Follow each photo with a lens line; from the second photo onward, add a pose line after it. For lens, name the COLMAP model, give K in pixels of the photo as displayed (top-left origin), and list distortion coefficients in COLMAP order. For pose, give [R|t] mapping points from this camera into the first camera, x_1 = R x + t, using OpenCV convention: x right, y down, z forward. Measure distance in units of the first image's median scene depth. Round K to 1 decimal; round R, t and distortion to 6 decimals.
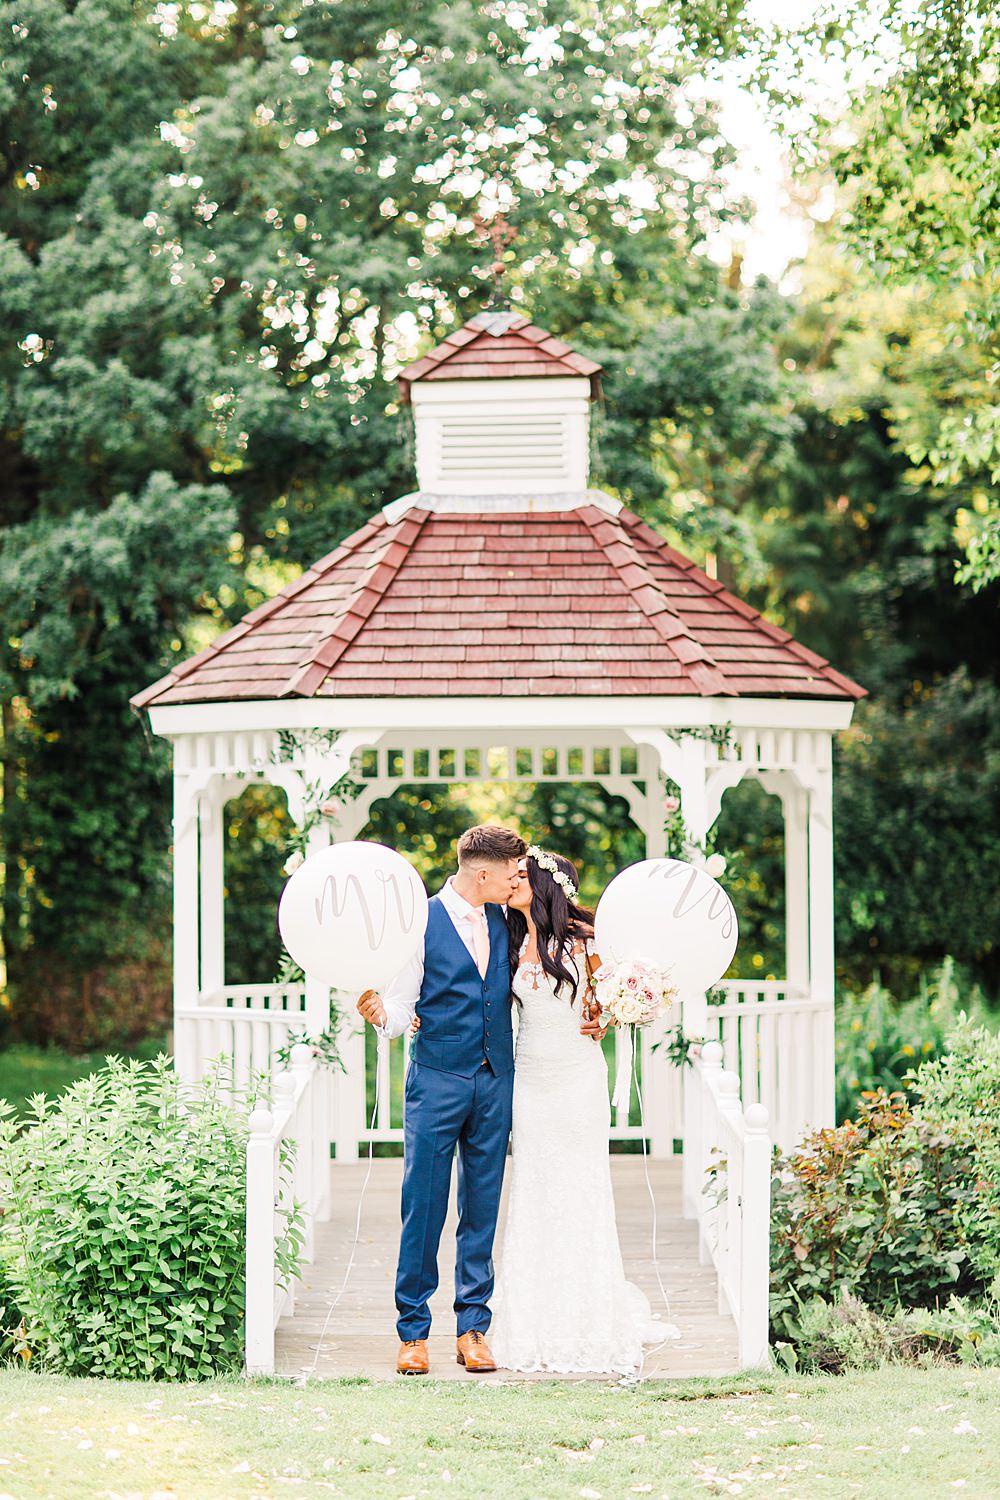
lens RADIAL K [[3802.7, 0, 500.0], [0, 3802.7, 750.0], [0, 0, 1]] dist [-0.085172, -0.007784]
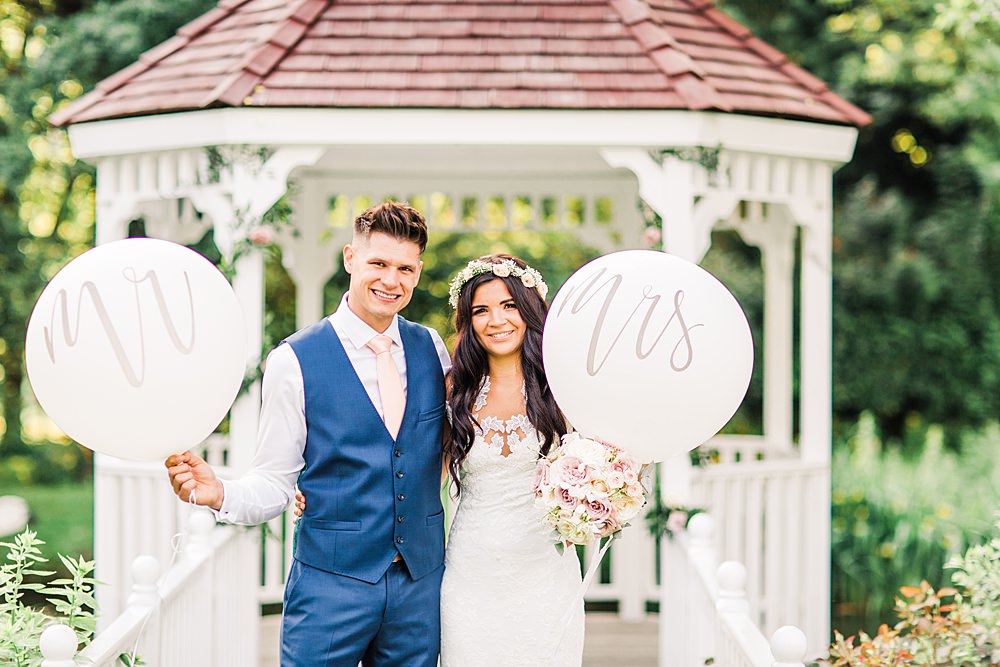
lens RADIAL K [[2535.1, 0, 500.0], [0, 2535.1, 333.5], [0, 0, 1]] dist [-0.085172, -0.007784]
pose [[0.999931, 0.011524, -0.002420, 0.011568], [-0.011462, 0.999644, 0.024095, 0.022724], [0.002697, -0.024065, 0.999707, 0.412385]]
